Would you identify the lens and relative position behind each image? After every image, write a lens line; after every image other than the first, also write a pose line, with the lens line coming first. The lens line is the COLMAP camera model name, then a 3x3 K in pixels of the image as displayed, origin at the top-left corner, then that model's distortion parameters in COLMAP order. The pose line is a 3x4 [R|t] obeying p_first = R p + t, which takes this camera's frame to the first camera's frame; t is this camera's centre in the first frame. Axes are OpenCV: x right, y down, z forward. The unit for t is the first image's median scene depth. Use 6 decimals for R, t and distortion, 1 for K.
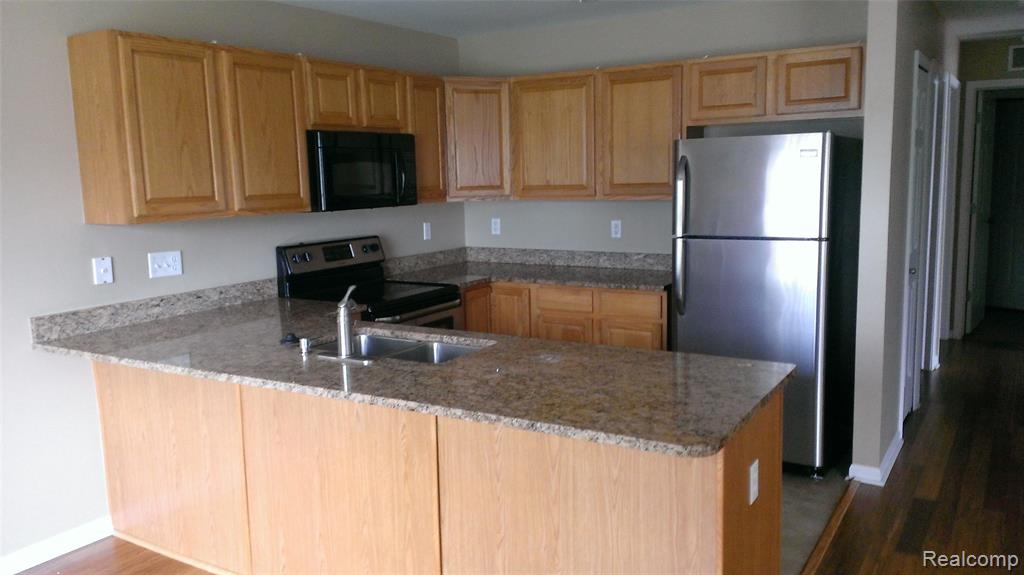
lens RADIAL K [[805.2, 0, 511.3], [0, 805.2, 289.9], [0, 0, 1]] dist [0.005256, 0.001949]
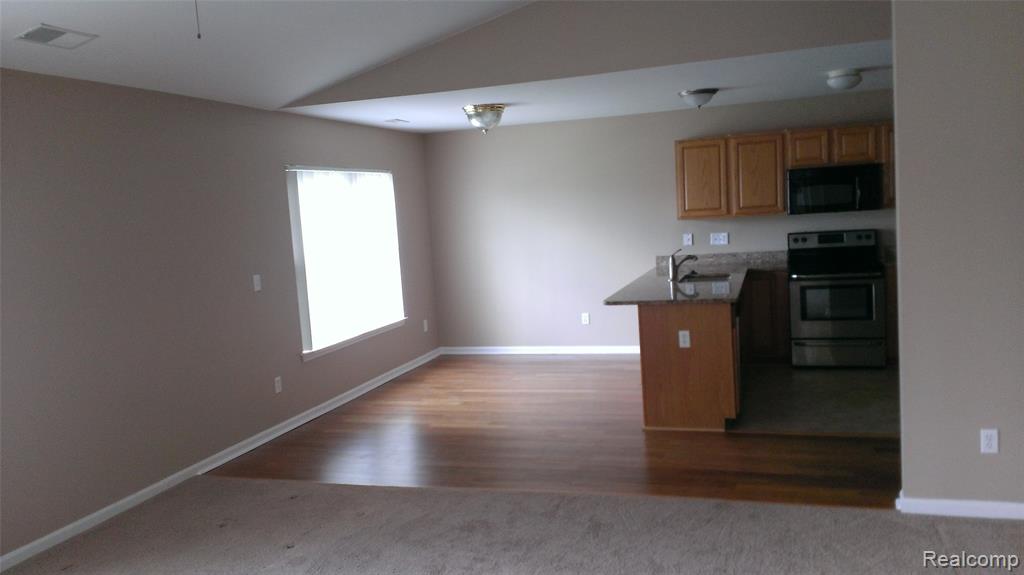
lens RADIAL K [[805.2, 0, 511.8], [0, 805.2, 288.2], [0, 0, 1]] dist [0.005256, 0.001949]
pose [[0.256726, 0.109380, -0.960275, 1.447893], [-0.082364, 0.992437, 0.091024, -0.049107], [0.962968, 0.055724, 0.263793, -0.075285]]
